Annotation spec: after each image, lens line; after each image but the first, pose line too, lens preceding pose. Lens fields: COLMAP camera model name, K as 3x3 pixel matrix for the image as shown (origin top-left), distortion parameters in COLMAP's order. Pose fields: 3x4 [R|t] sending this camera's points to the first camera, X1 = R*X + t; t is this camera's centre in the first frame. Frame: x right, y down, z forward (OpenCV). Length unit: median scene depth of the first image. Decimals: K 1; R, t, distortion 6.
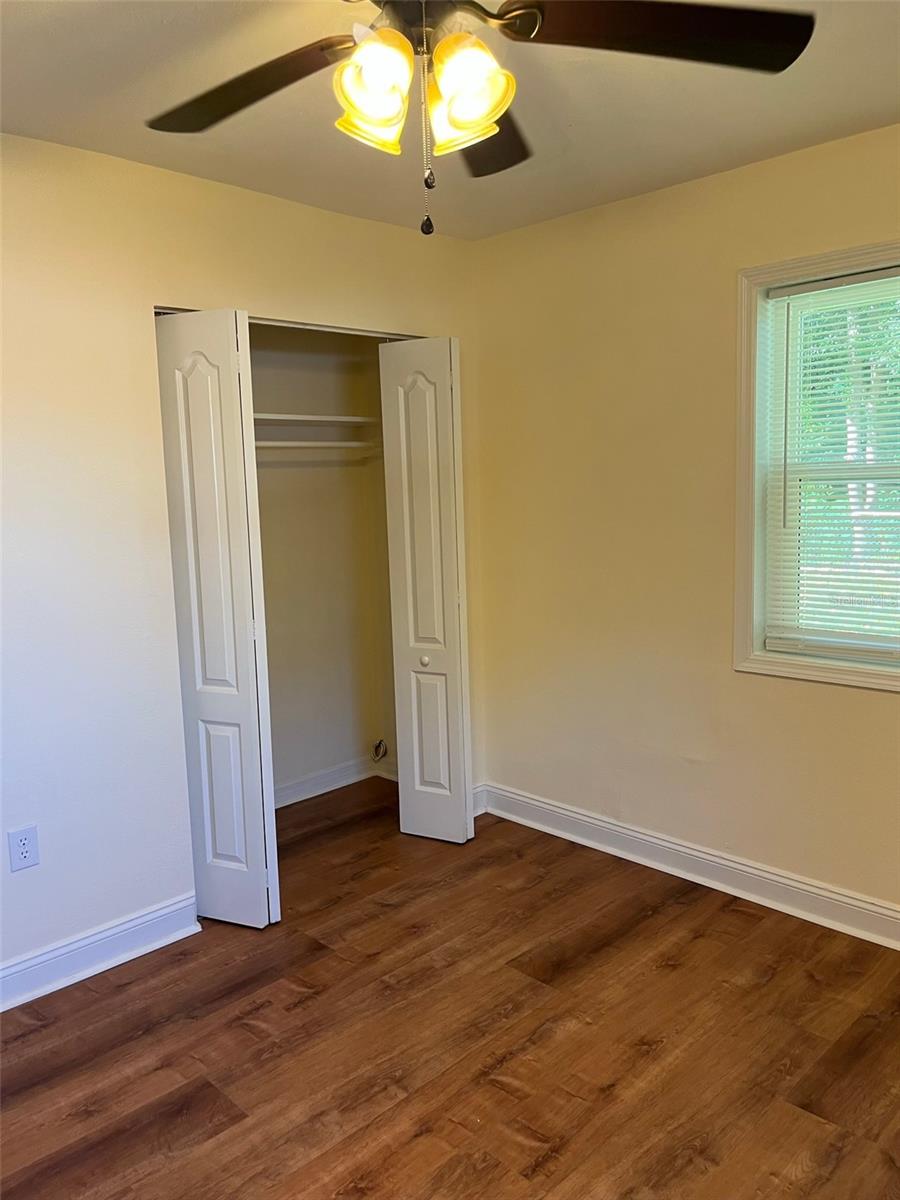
lens RADIAL K [[909.9, 0, 443.0], [0, 909.9, 593.5], [0, 0, 1]] dist [0.040048, -0.046922]
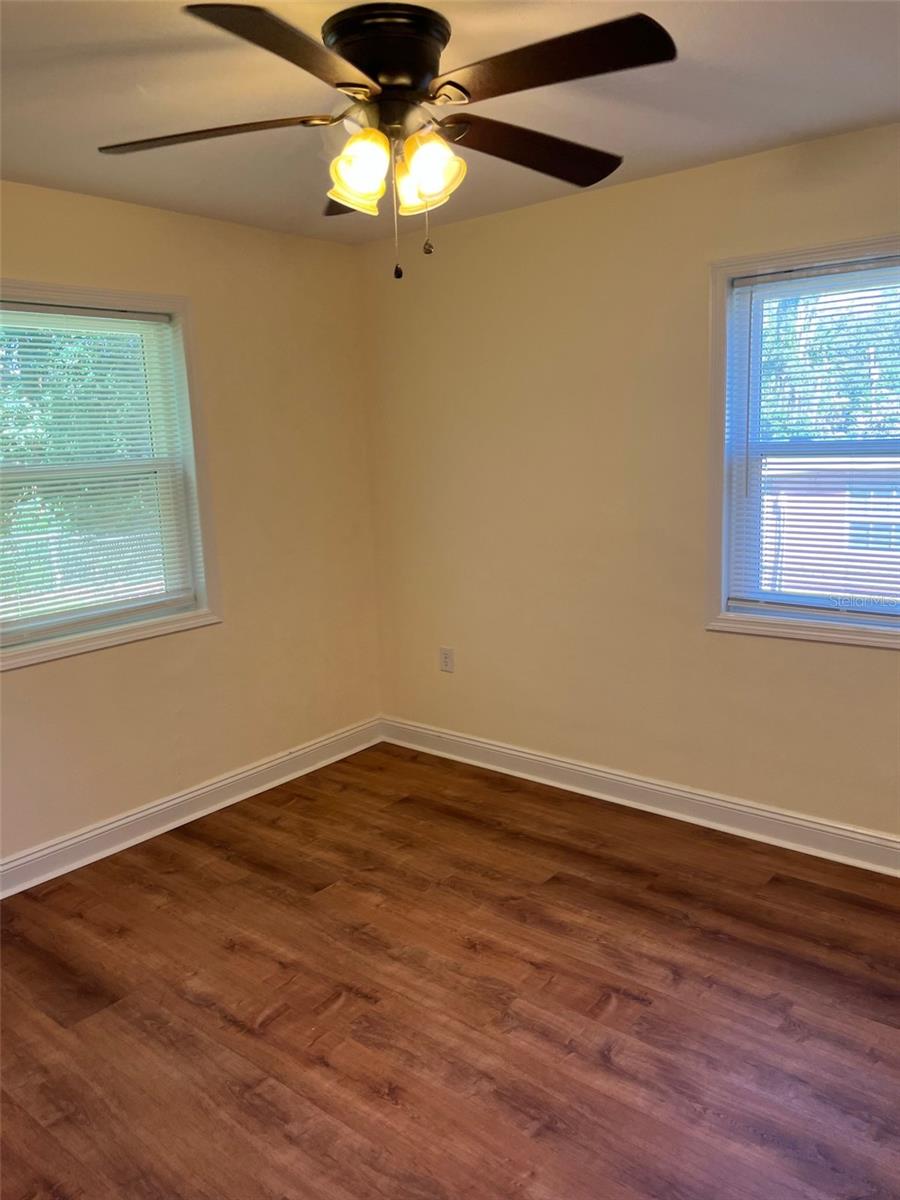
lens RADIAL K [[909.9, 0, 444.2], [0, 909.9, 600.0], [0, 0, 1]] dist [0.040048, -0.046922]
pose [[-0.092864, -0.147978, 0.984621, -0.876623], [0.176715, 0.970745, 0.162559, -0.086051], [-0.979871, 0.189093, -0.063998, 0.698986]]
